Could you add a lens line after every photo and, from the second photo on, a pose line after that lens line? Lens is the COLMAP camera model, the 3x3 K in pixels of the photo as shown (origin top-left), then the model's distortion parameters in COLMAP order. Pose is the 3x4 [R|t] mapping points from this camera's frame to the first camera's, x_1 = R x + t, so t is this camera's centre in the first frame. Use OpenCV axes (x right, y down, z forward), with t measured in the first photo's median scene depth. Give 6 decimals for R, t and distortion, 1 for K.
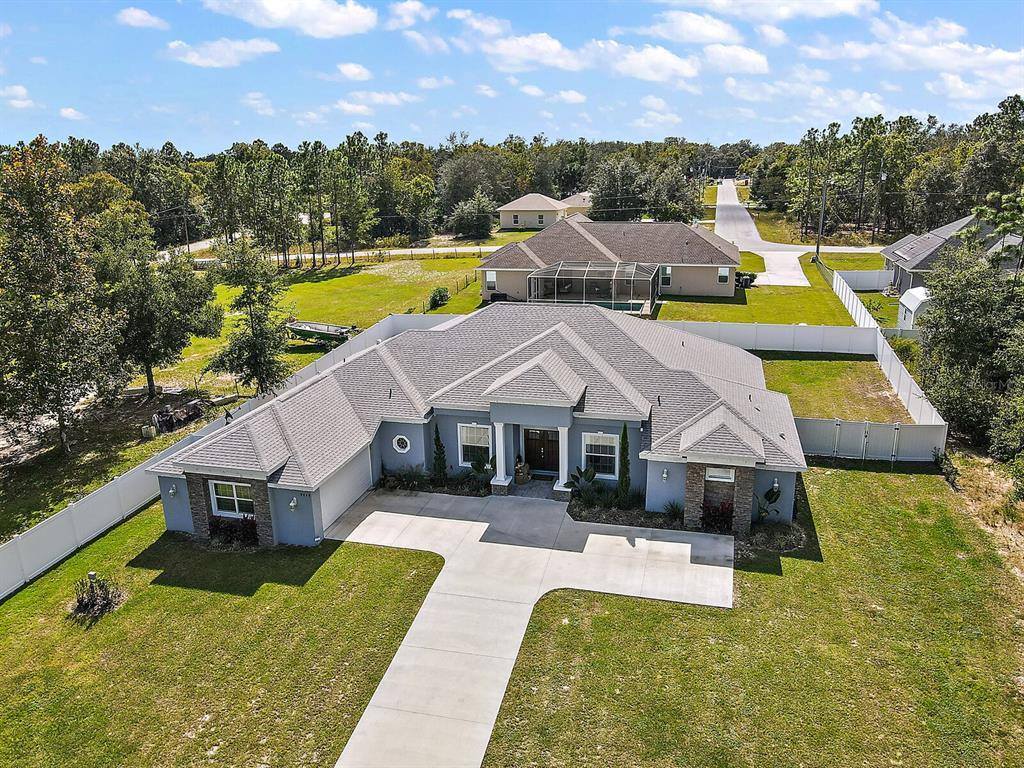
lens RADIAL K [[757.8, 0, 512.0], [0, 757.8, 384.0], [0, 0, 1]] dist [0.002114, 0.001657]
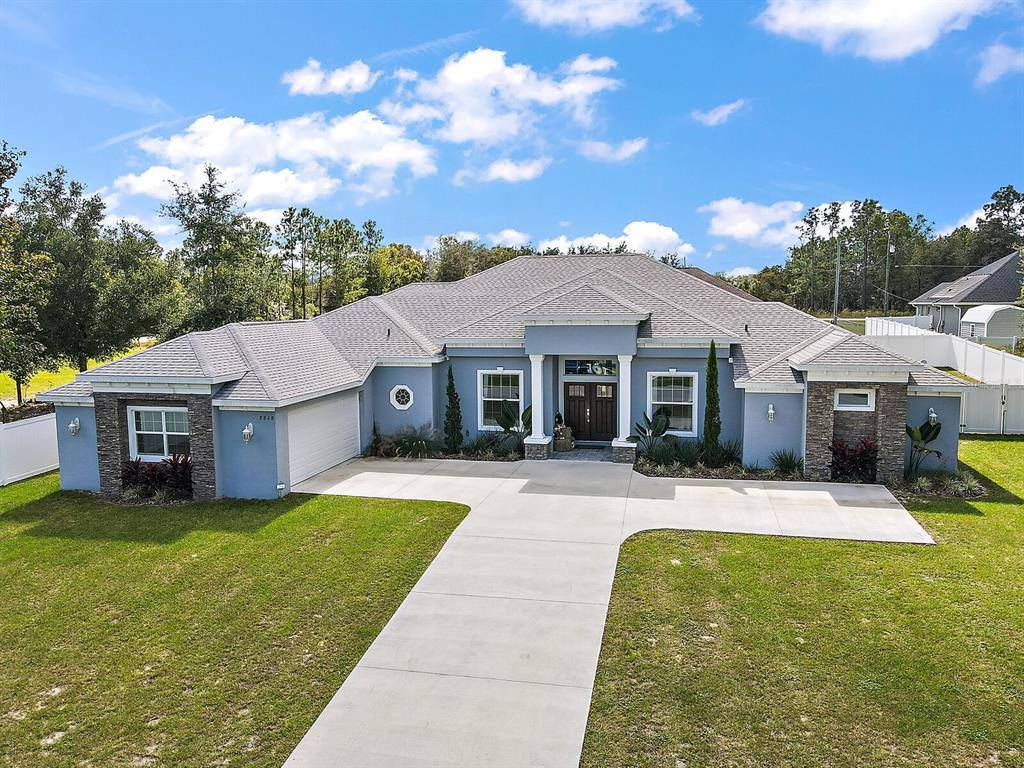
lens RADIAL K [[757.8, 0, 512.0], [0, 757.8, 384.0], [0, 0, 1]] dist [0.002114, 0.001657]
pose [[0.999520, 0.008508, 0.029795, -0.067800], [-0.002859, 0.982786, -0.184726, 0.231608], [-0.030853, 0.184552, 0.982338, 0.298601]]
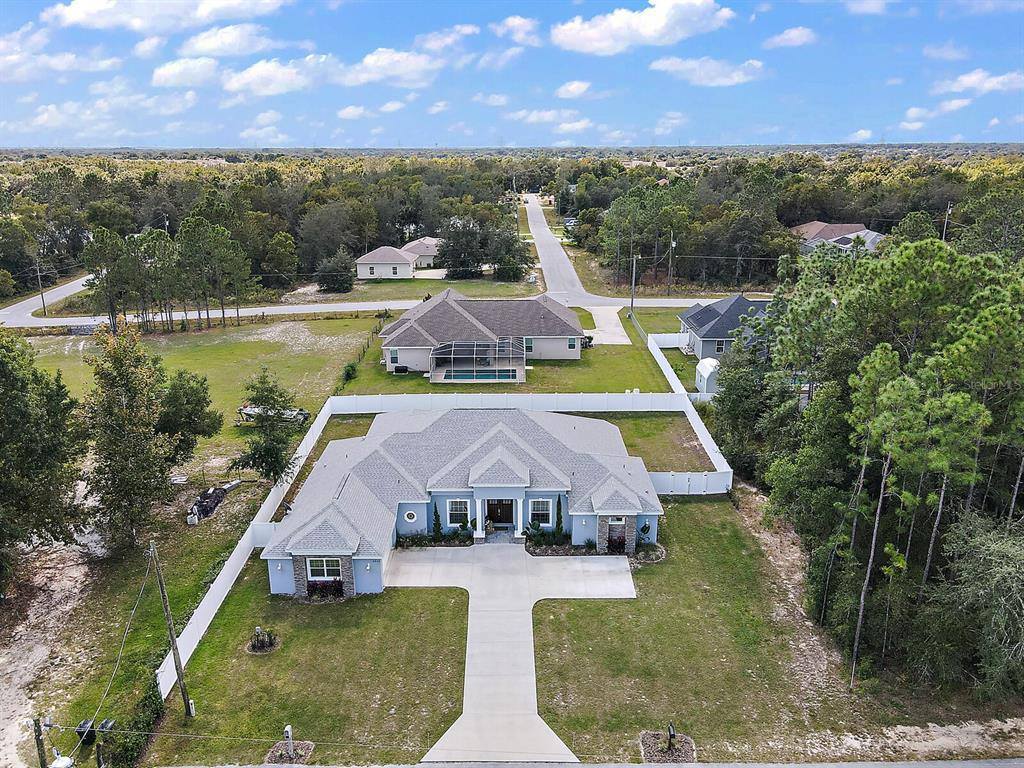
lens RADIAL K [[777.5, 0, 512.0], [0, 777.5, 384.0], [0, 0, 1]] dist [-0.006009, 0.000784]
pose [[0.965765, -0.060447, 0.252277, -0.369339], [0.058086, 0.998170, 0.016800, -0.225968], [-0.252831, -0.001571, 0.967509, -0.623792]]
